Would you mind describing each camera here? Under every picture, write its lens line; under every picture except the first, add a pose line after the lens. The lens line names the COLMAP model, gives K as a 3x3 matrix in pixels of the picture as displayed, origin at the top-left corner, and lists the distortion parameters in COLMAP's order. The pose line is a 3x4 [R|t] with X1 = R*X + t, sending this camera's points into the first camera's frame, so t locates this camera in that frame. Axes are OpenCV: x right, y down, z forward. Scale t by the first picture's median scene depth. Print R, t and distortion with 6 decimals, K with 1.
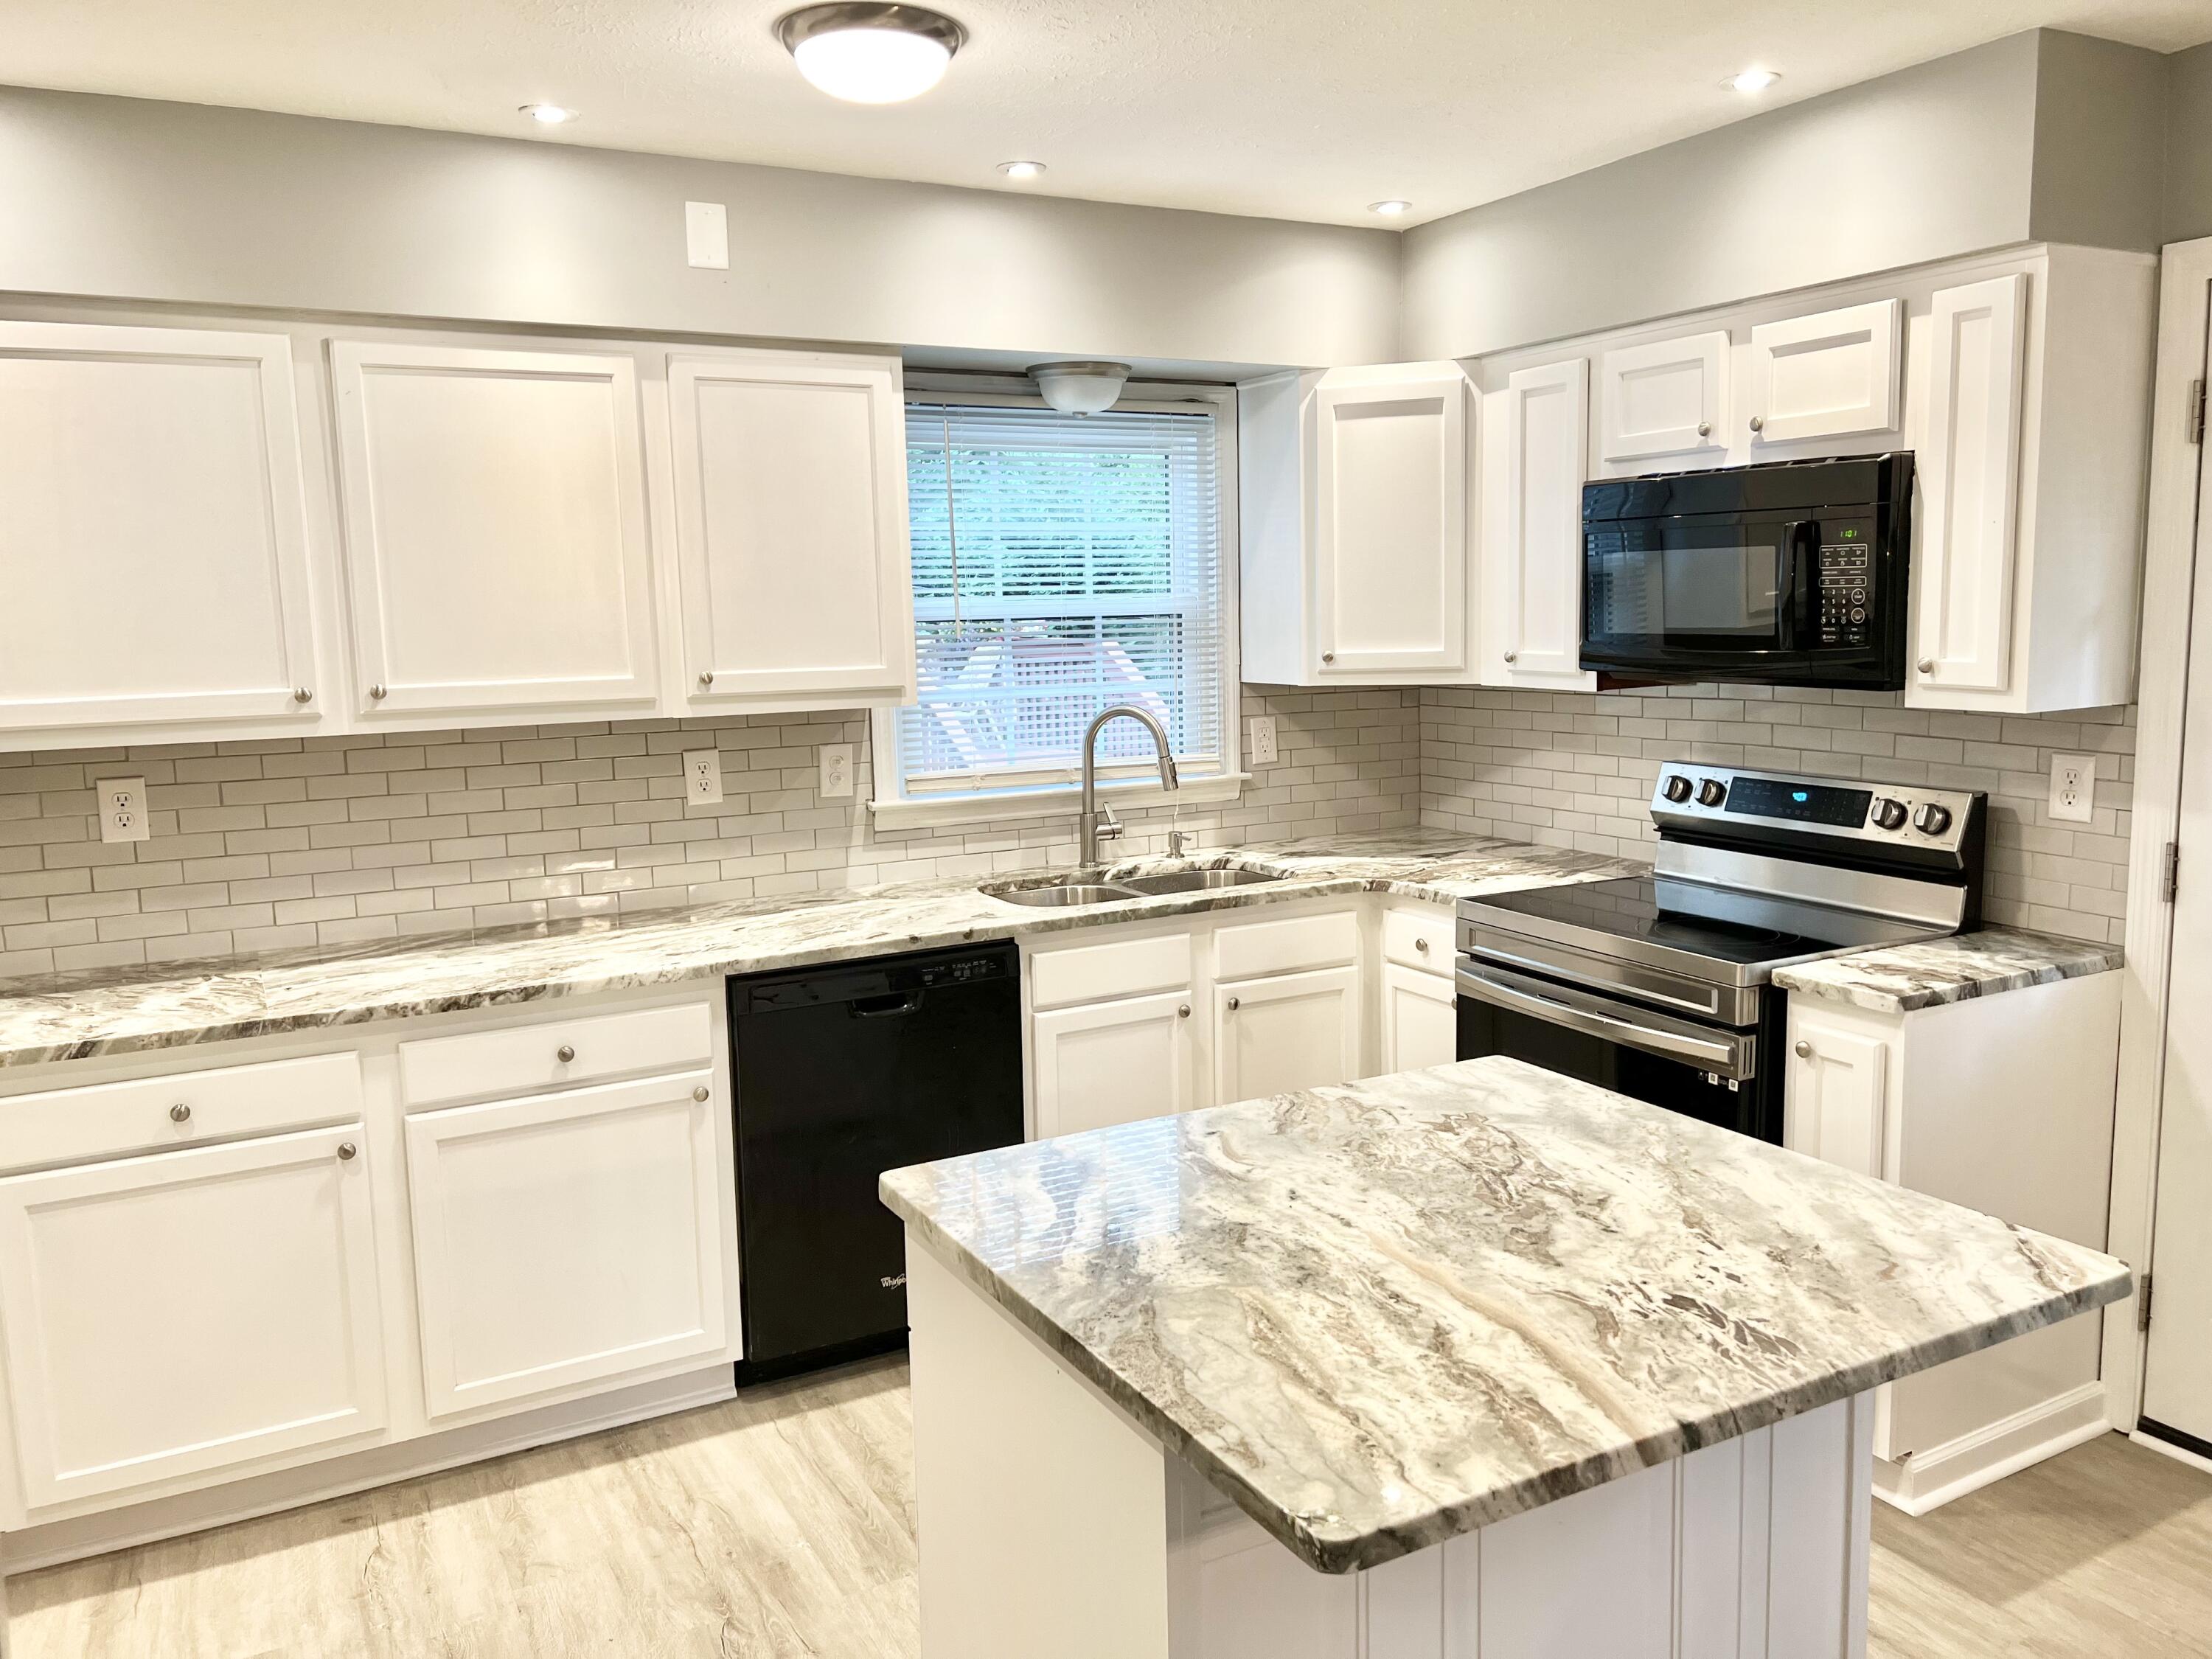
lens RADIAL K [[1656.9, 0, 1116.5], [0, 1656.9, 815.7], [0, 0, 1]] dist [0.068792, -0.085185]
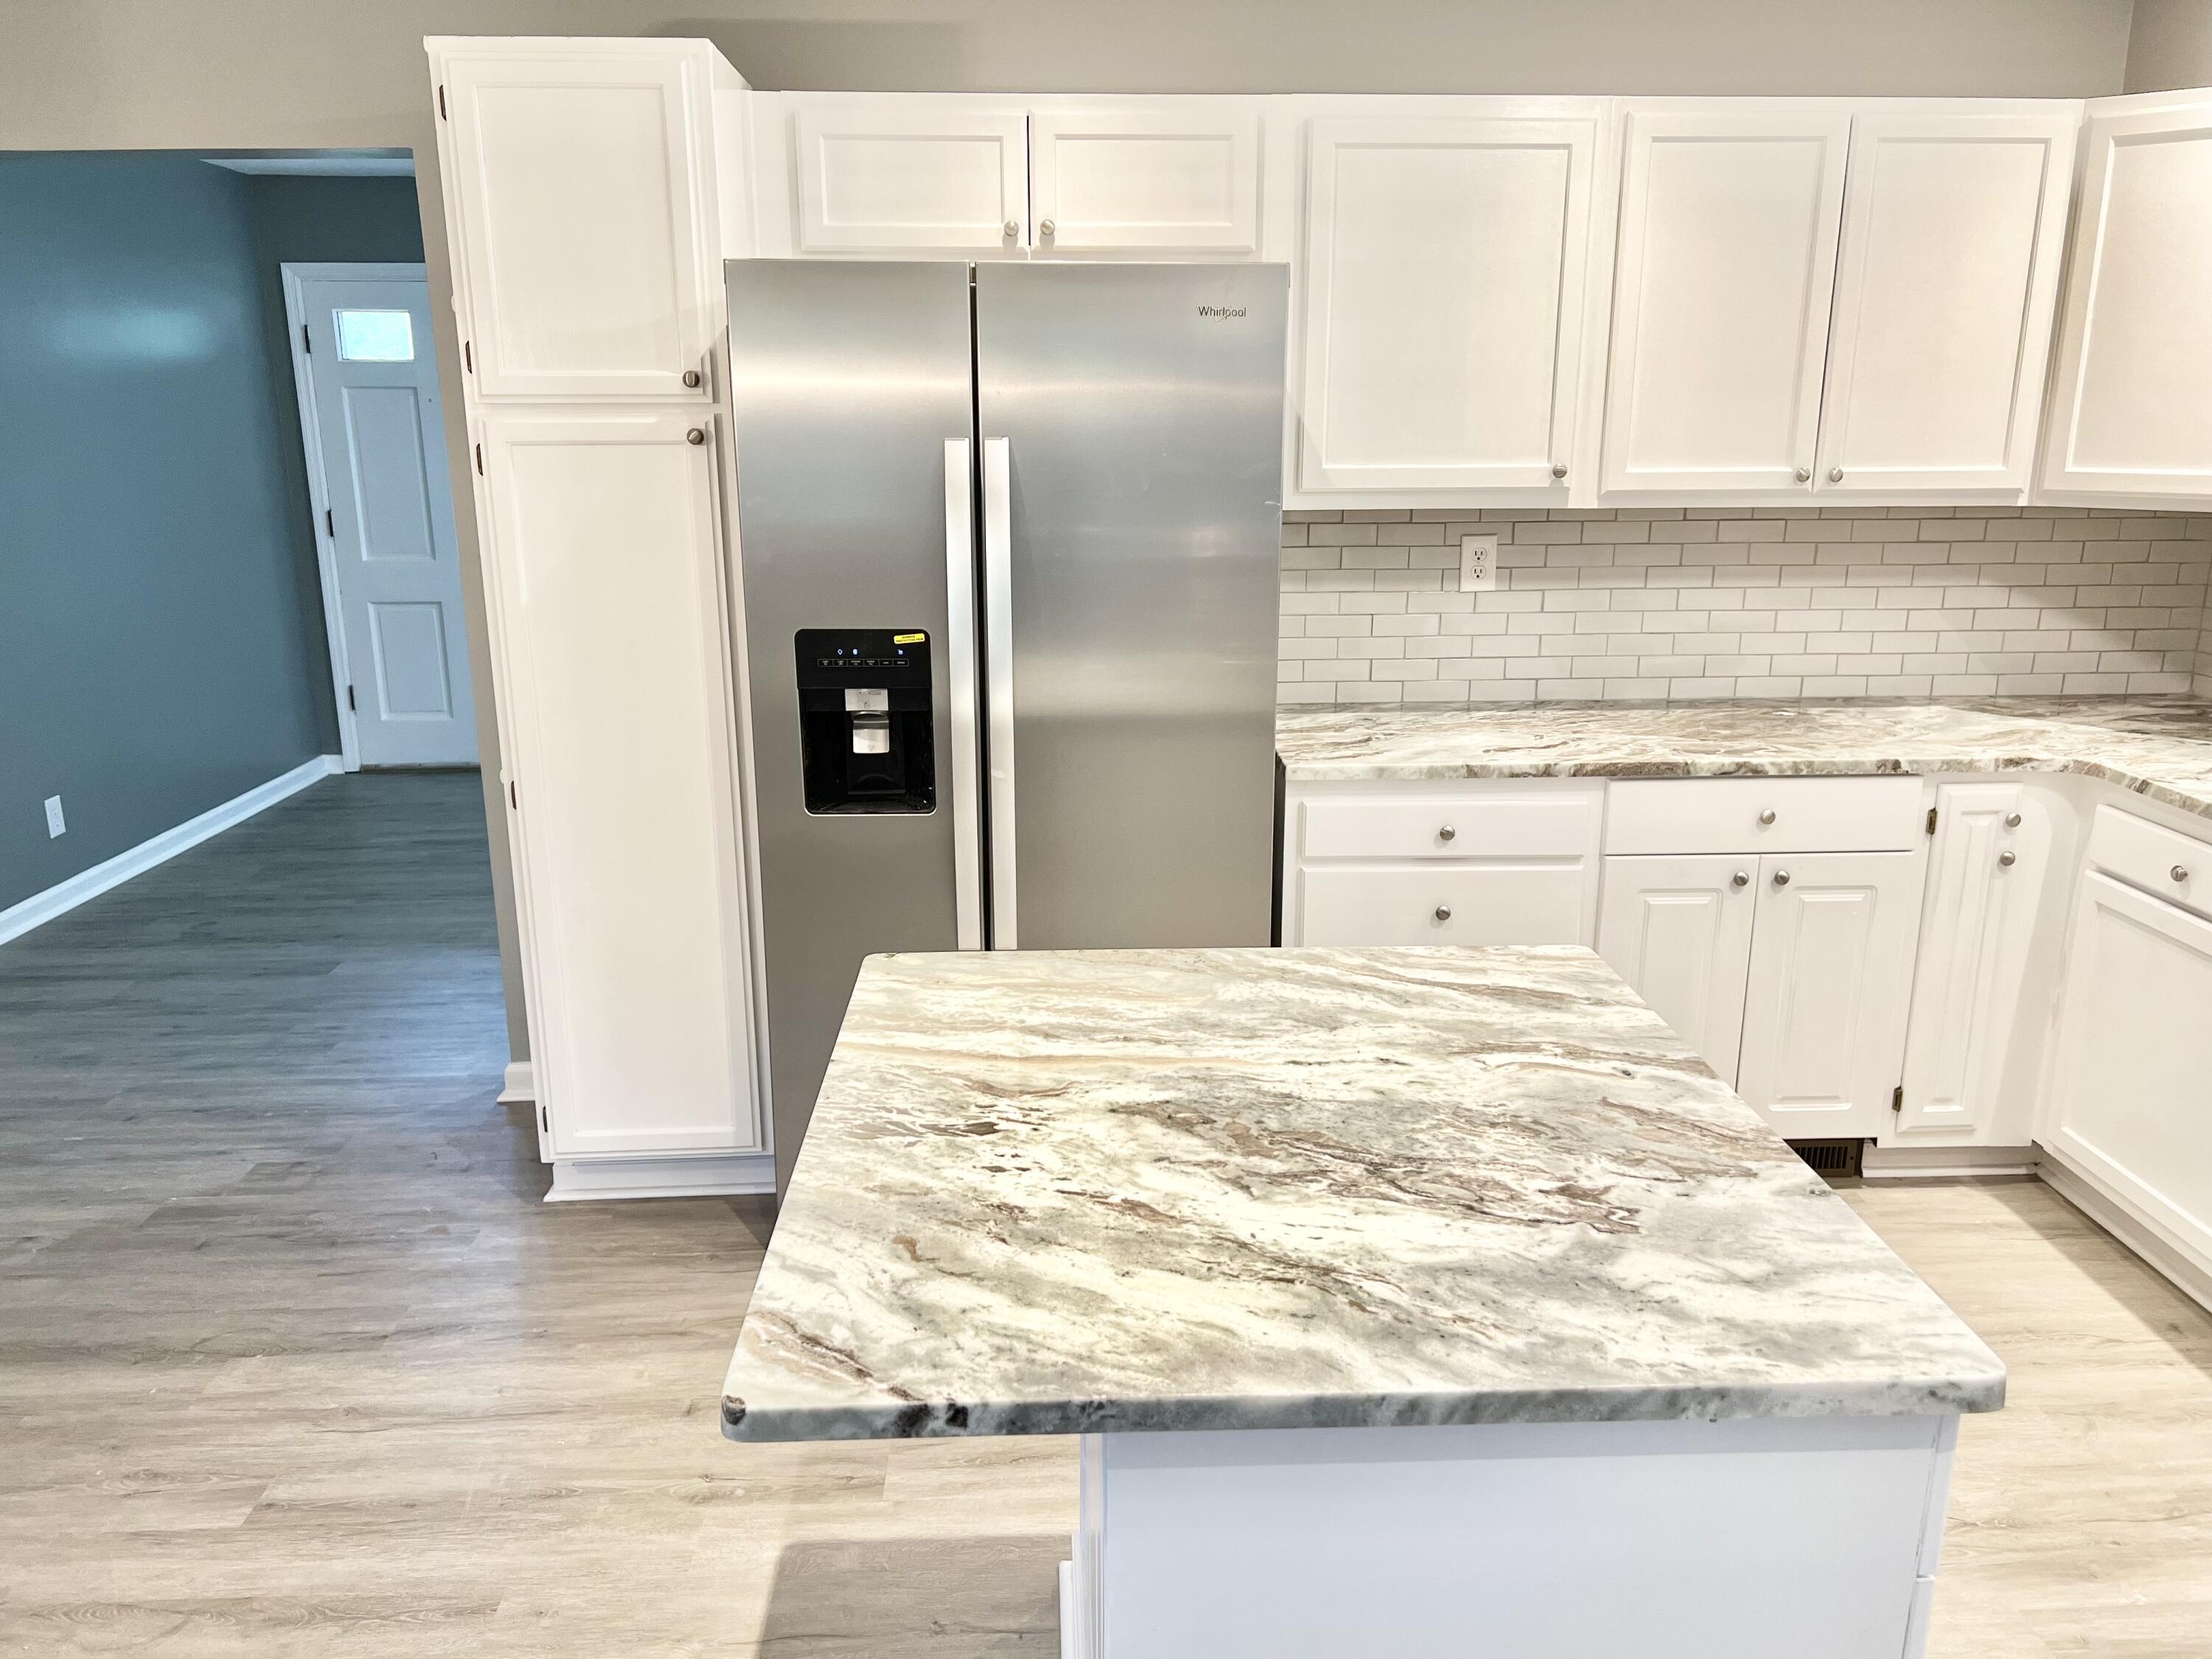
lens RADIAL K [[1656.9, 0, 1122.4], [0, 1656.9, 839.9], [0, 0, 1]] dist [0.068792, -0.085185]
pose [[-0.437921, 0.252317, -0.862880, 0.614292], [-0.102136, 0.939629, 0.326595, -0.115155], [0.893193, 0.231154, -0.385713, 0.777485]]
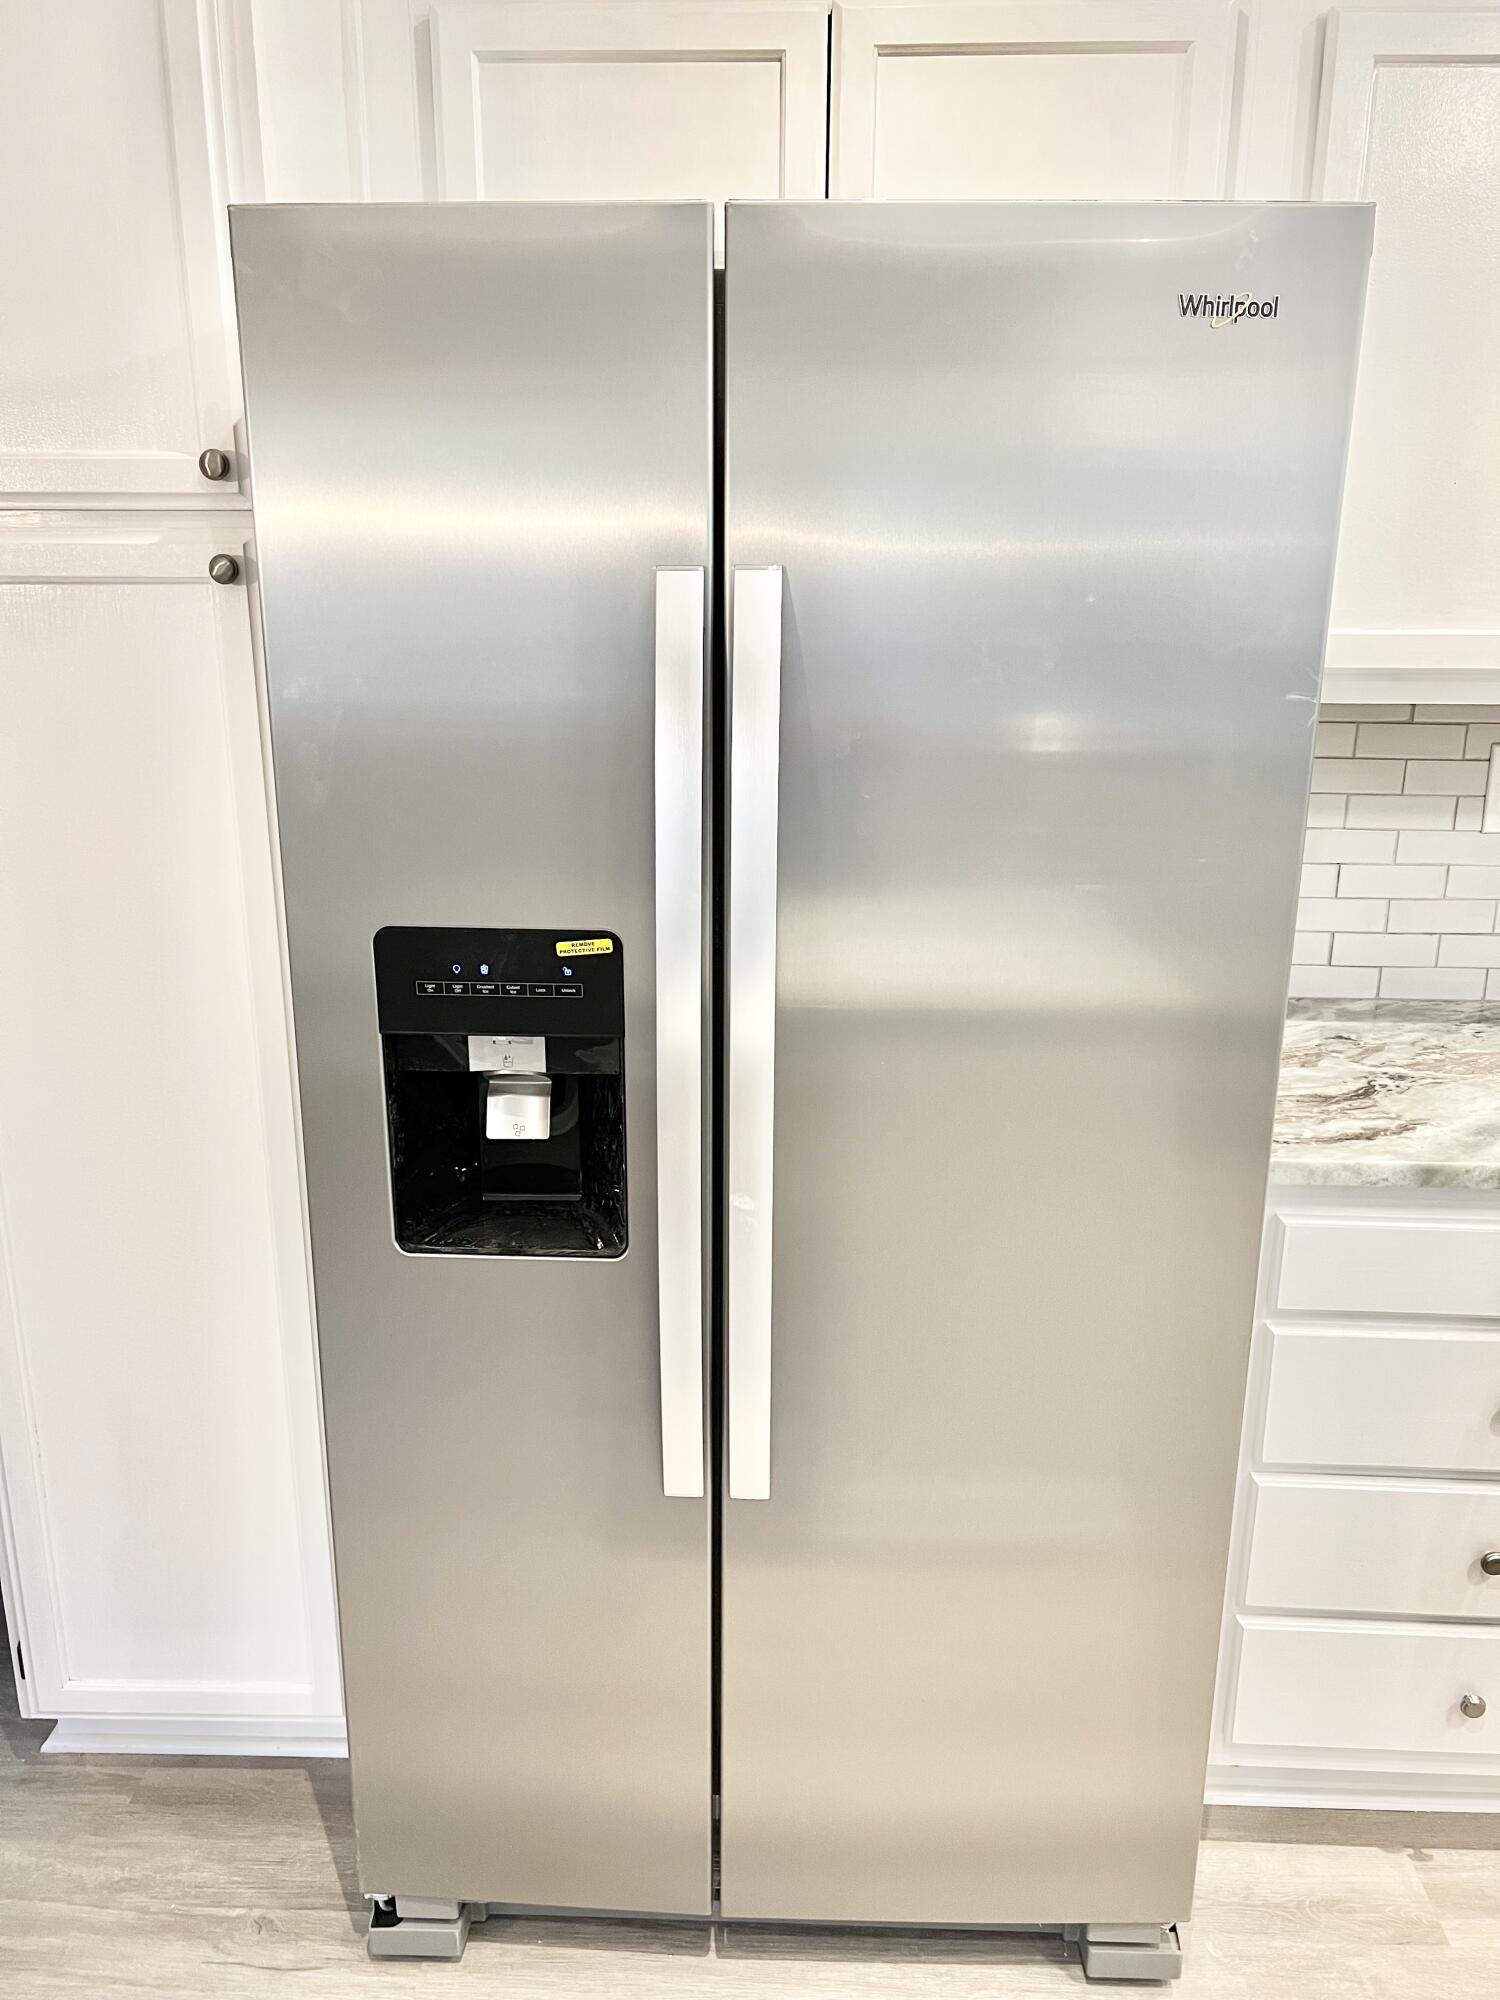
lens RADIAL K [[1498.1, 0, 745.0], [0, 1498.1, 987.1], [0, 0, 1]] dist [0.068792, -0.085185]
pose [[-0.514667, 0.254083, -0.818877, 0.156748], [-0.097332, 0.931593, 0.350230, -0.052660], [0.851847, 0.259954, -0.454730, 0.520490]]
